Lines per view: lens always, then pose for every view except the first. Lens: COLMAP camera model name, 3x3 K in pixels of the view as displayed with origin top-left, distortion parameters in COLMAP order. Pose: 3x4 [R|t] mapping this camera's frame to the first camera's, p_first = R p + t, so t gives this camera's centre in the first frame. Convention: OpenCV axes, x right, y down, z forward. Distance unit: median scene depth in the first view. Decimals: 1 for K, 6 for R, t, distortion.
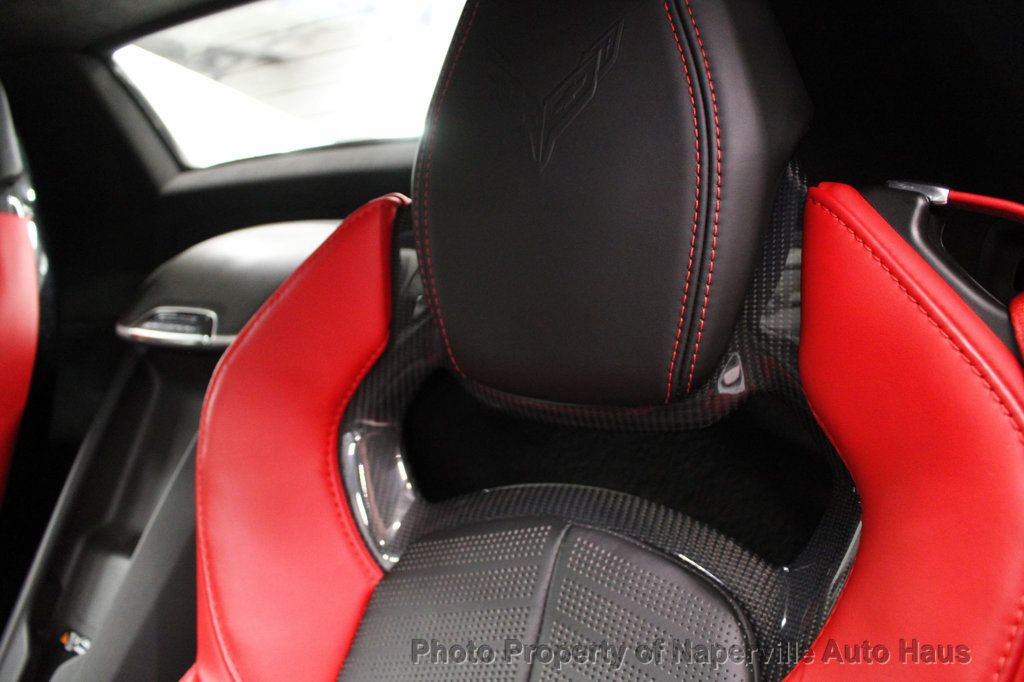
lens RADIAL K [[852.6, 0, 512.0], [0, 852.6, 341.0], [0, 0, 1]] dist [-0.142685, 0.111252]
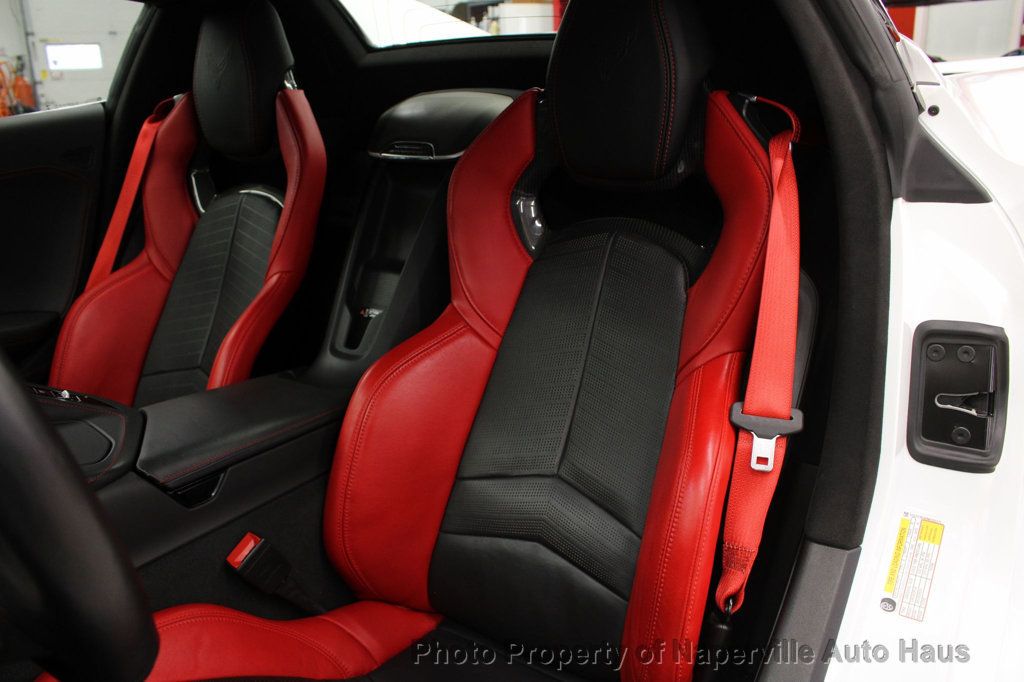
lens RADIAL K [[852.6, 0, 512.0], [0, 852.6, 341.0], [0, 0, 1]] dist [-0.142685, 0.111252]
pose [[0.998766, -0.016549, -0.046835, -0.128342], [0.026478, 0.975120, 0.220090, -0.020047], [0.042028, -0.221058, 0.974355, -1.523563]]
